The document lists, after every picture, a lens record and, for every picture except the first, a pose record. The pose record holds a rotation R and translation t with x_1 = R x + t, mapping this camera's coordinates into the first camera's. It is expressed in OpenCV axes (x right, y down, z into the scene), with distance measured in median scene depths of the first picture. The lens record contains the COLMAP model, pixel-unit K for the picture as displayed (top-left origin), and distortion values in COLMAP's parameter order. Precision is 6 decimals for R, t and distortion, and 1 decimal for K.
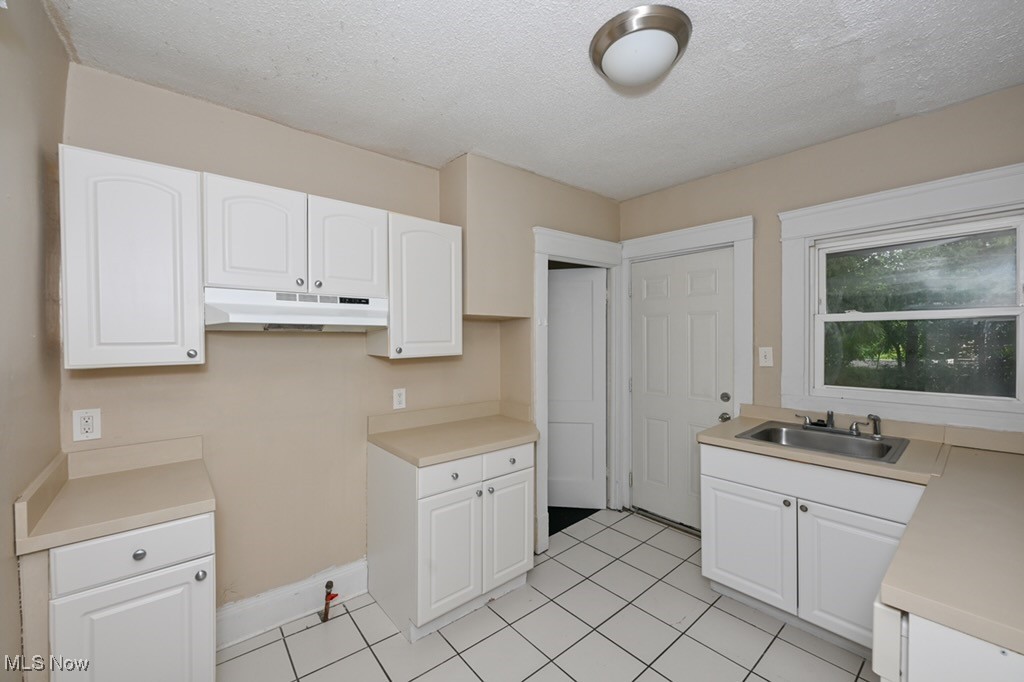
lens RADIAL K [[404.4, 0, 512.0], [0, 404.4, 341.0], [0, 0, 1]] dist [-0.000545, -0.000016]
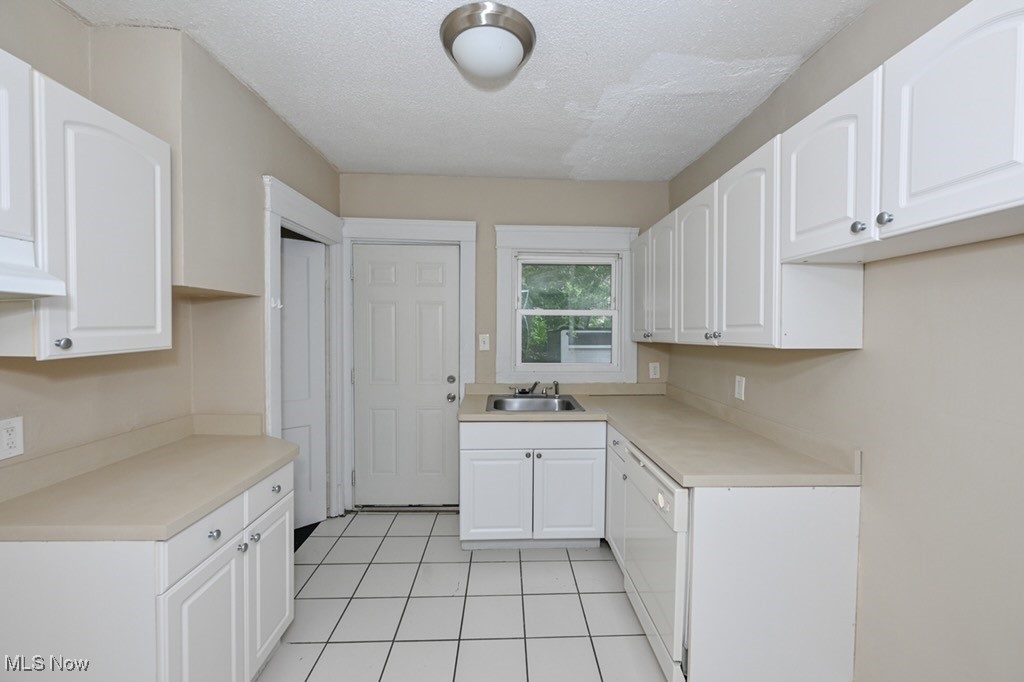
lens RADIAL K [[412.8, 0, 515.5], [0, 412.8, 338.6], [0, 0, 1]] dist [0.000491, 0.000094]
pose [[0.618096, -0.012581, 0.786002, -0.279073], [-0.006000, 0.999767, 0.020721, 0.001728], [-0.786080, -0.017524, 0.617877, 0.167062]]
